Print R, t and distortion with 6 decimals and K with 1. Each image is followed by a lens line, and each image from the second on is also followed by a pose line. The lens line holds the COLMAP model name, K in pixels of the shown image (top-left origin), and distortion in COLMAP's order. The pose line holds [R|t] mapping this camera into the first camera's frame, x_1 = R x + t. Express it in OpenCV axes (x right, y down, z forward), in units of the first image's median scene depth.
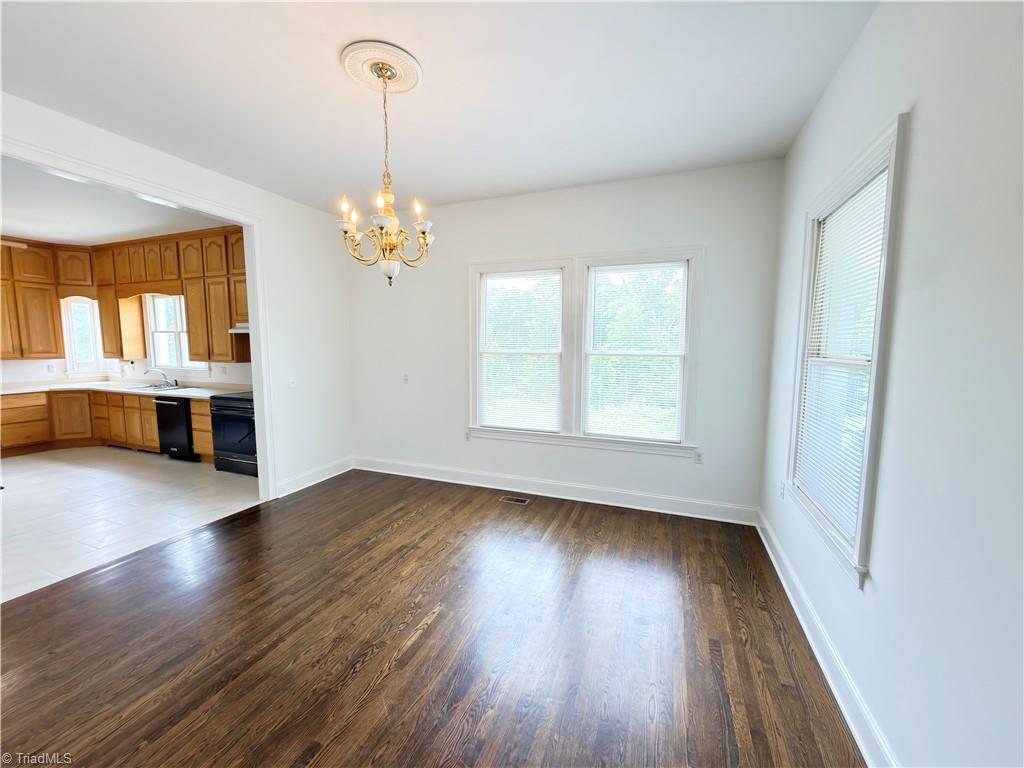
lens RADIAL K [[409.0, 0, 511.5], [0, 409.0, 384.8], [0, 0, 1]] dist [0.003395, 0.000037]
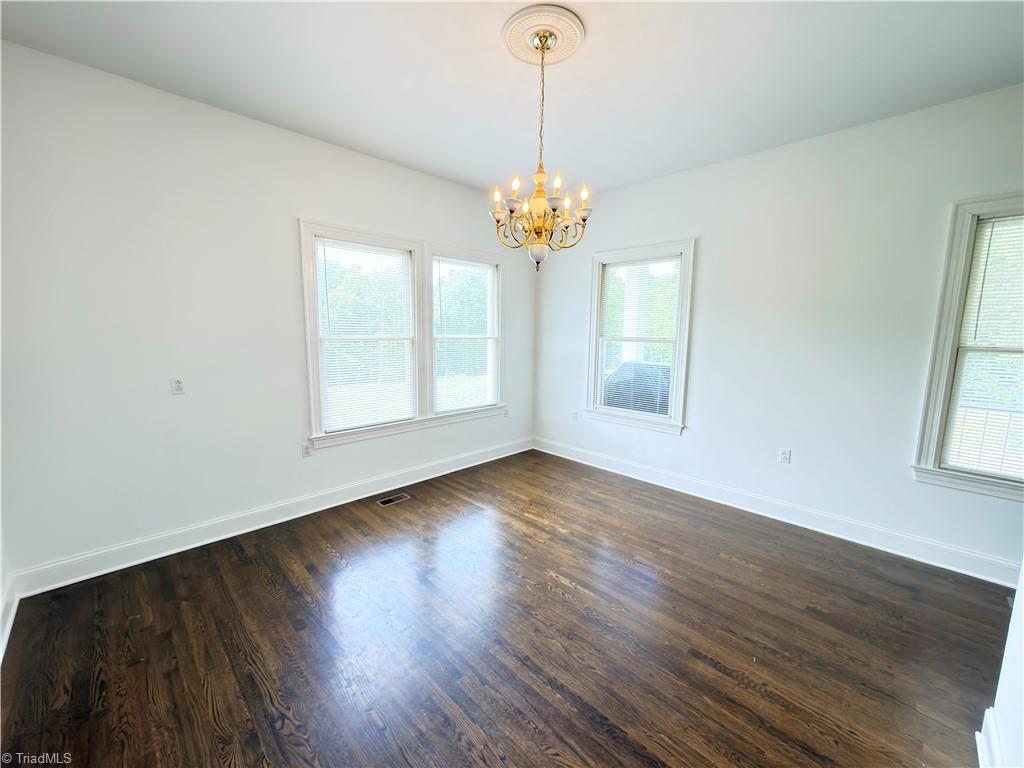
lens RADIAL K [[409.0, 0, 509.8], [0, 409.0, 383.1], [0, 0, 1]] dist [0.003395, 0.000037]
pose [[0.411347, -0.120430, 0.903488, -0.725698], [0.083599, 0.992040, 0.094172, -0.044733], [-0.907637, 0.036793, 0.418140, 0.394622]]
